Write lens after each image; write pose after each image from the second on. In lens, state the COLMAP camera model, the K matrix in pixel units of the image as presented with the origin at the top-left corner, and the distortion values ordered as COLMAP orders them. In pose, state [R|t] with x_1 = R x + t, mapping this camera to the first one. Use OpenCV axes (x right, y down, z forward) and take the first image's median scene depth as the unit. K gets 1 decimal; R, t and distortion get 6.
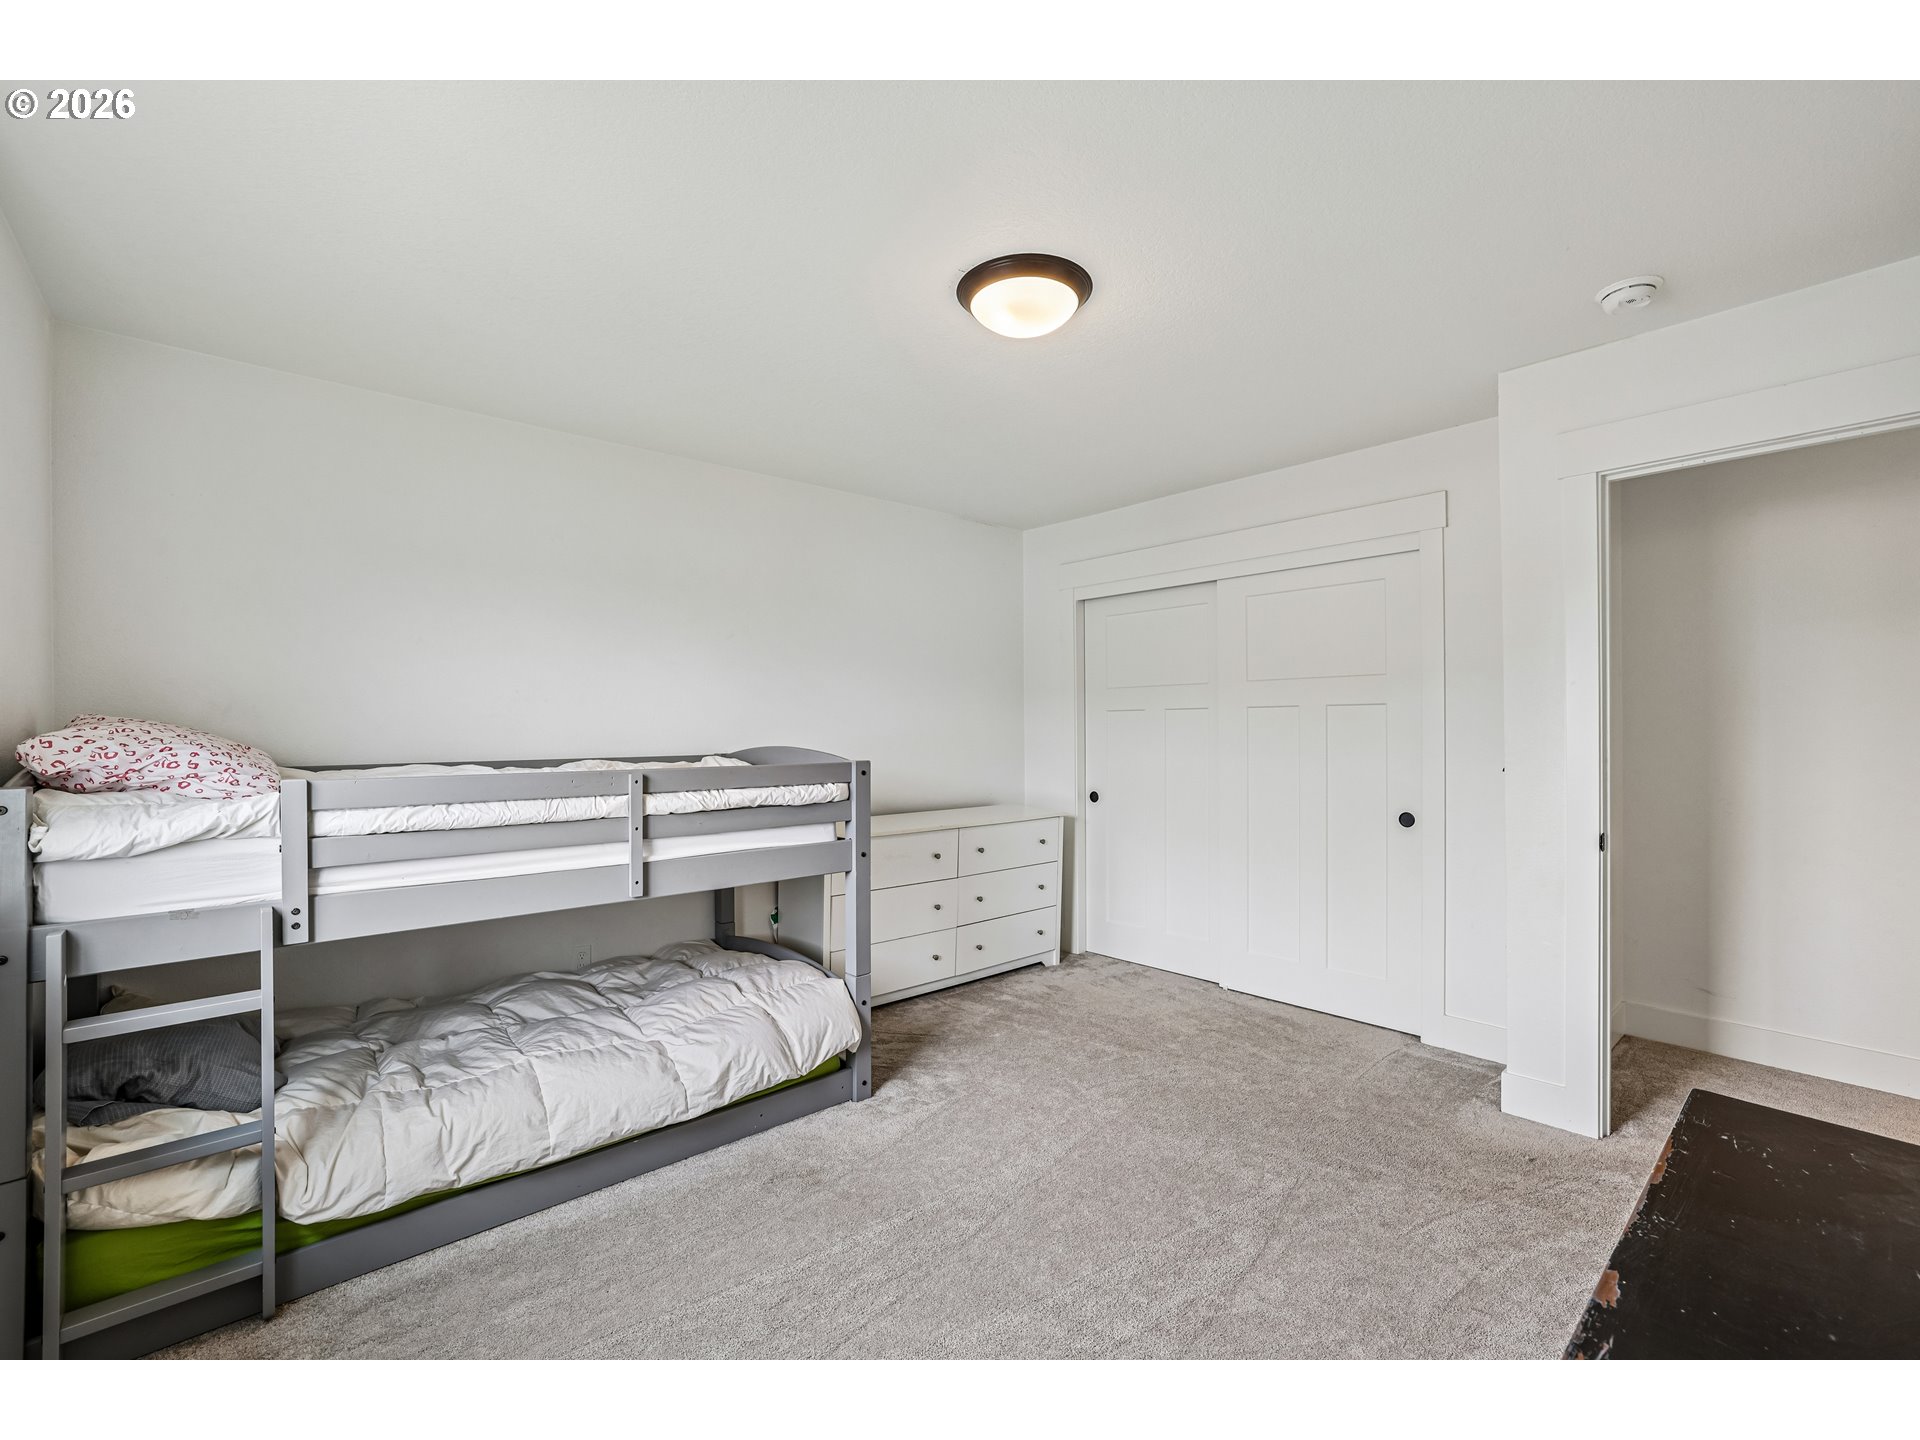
lens RADIAL K [[819.0, 0, 955.9], [0, 819.0, 728.5], [0, 0, 1]] dist [0.002850, 0.000475]
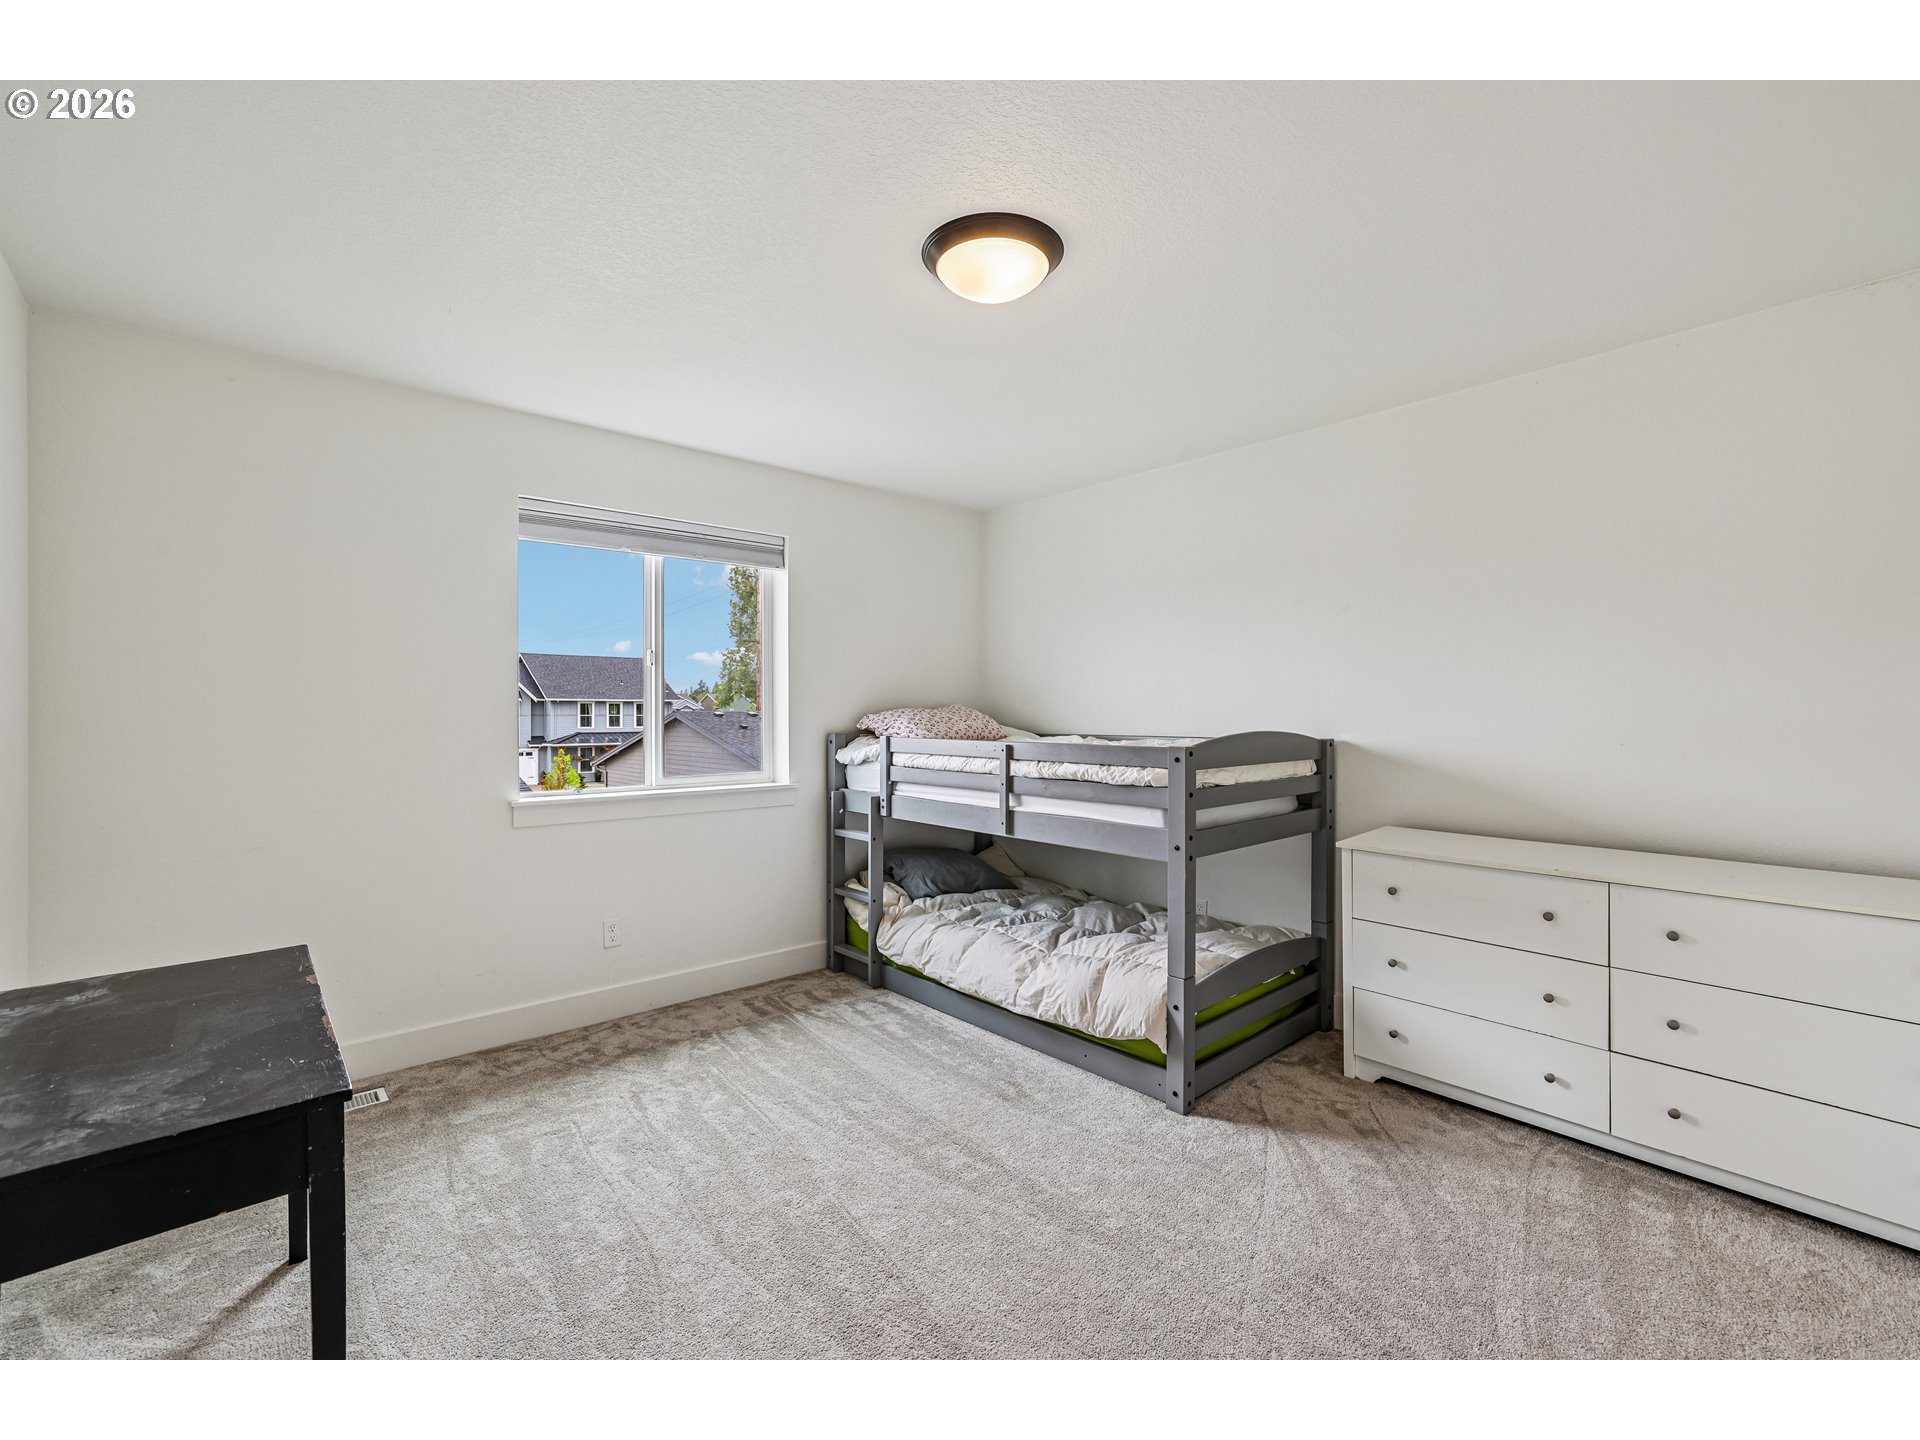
lens RADIAL K [[819.0, 0, 955.5], [0, 819.0, 711.5], [0, 0, 1]] dist [0.002850, 0.000475]
pose [[0.018293, -0.000947, -0.999832, 0.943059], [-0.000272, 1.000000, -0.000952, 0.000854], [0.999833, 0.000290, 0.018293, 0.855104]]
